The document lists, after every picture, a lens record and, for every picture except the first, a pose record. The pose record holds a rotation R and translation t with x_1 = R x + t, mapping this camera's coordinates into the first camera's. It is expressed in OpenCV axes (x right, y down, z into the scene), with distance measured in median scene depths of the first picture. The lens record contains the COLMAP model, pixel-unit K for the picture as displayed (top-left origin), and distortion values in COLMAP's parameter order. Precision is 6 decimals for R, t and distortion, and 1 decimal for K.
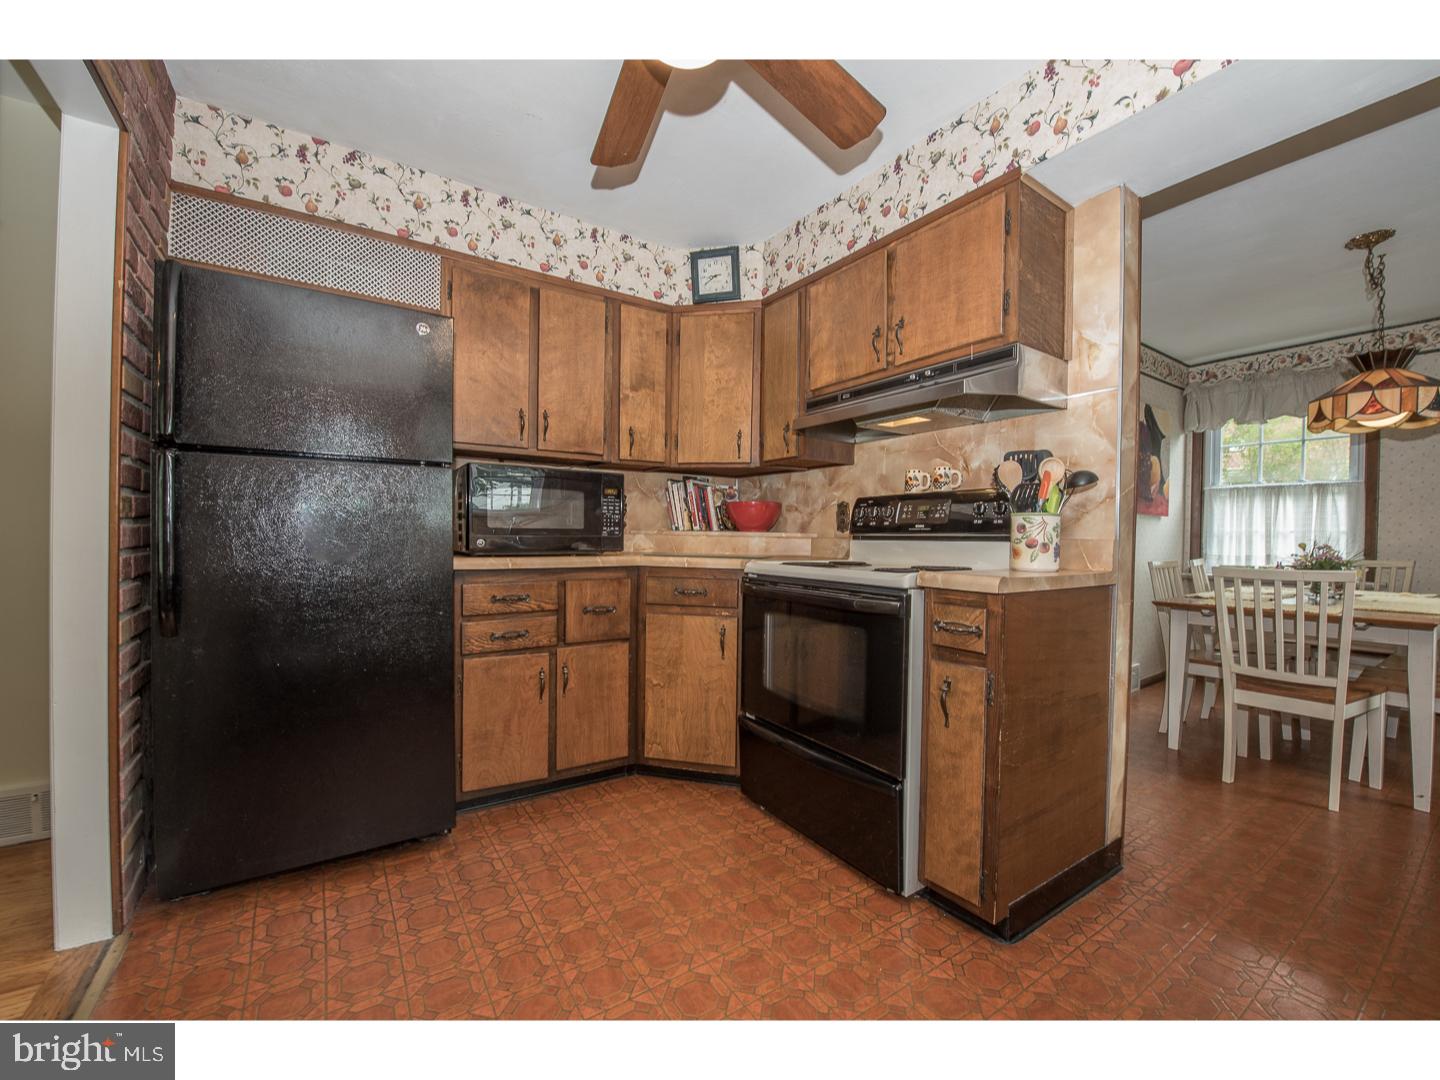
lens RADIAL K [[572.9, 0, 718.5], [0, 572.9, 541.2], [0, 0, 1]] dist [-0.018076, -0.000561]
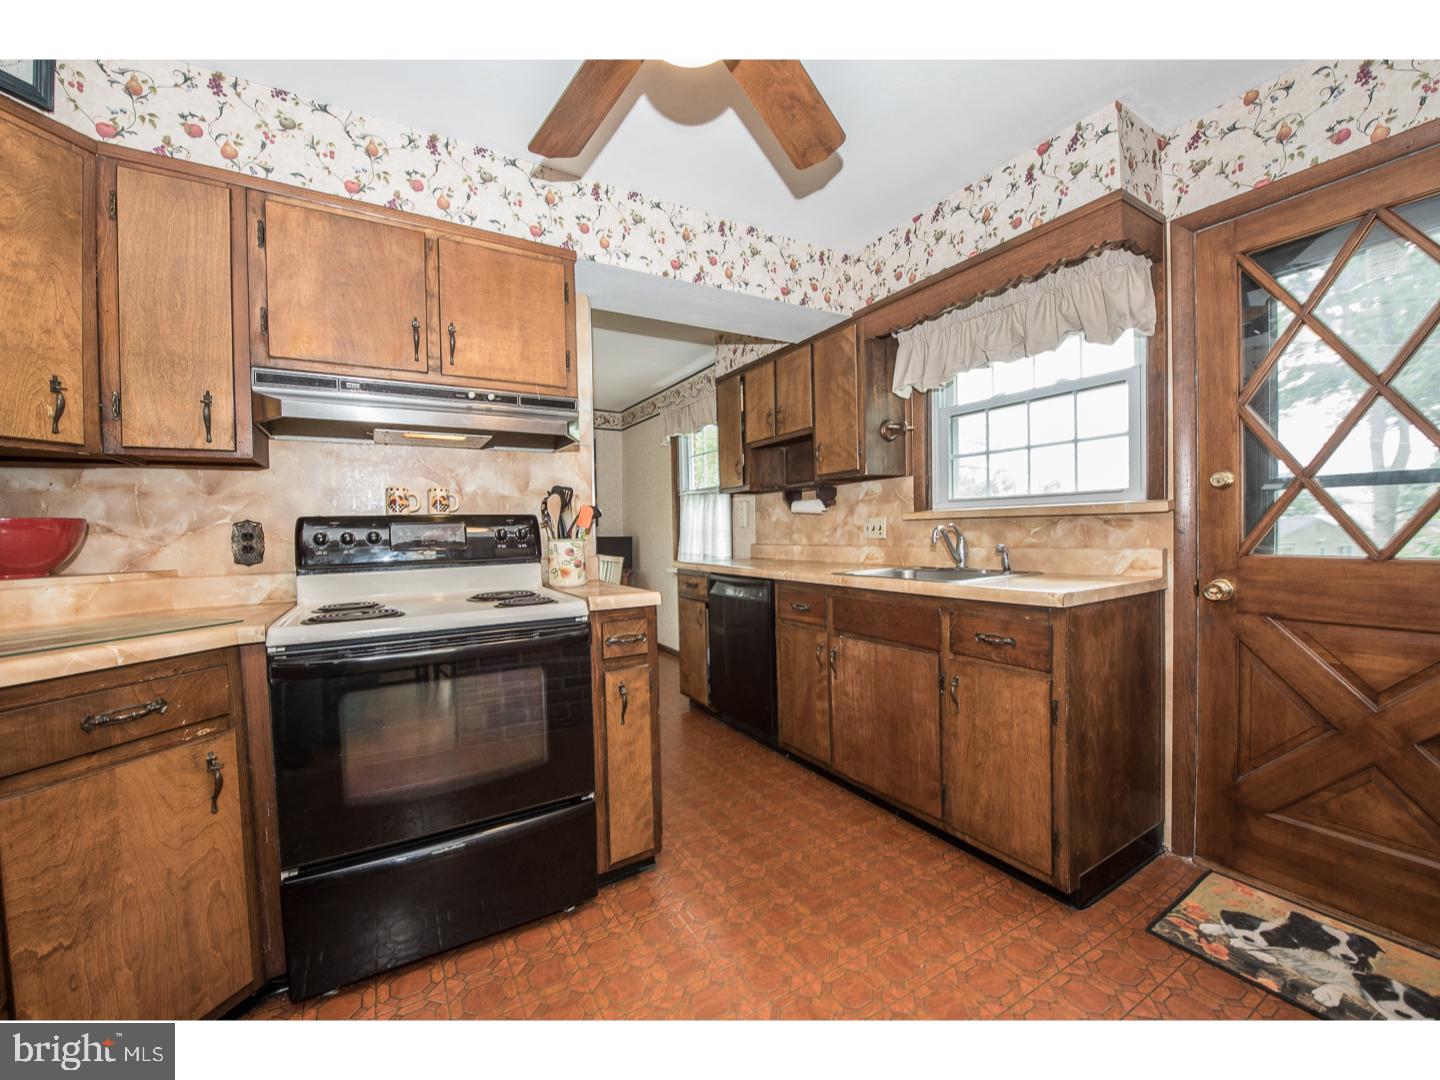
lens RADIAL K [[572.9, 0, 720.5], [0, 572.9, 541.2], [0, 0, 1]] dist [-0.018076, -0.000561]
pose [[0.043947, -0.038023, 0.998310, -0.525250], [0.030975, 0.998847, 0.036680, -0.063515], [-0.998554, 0.029311, 0.045074, 0.501924]]
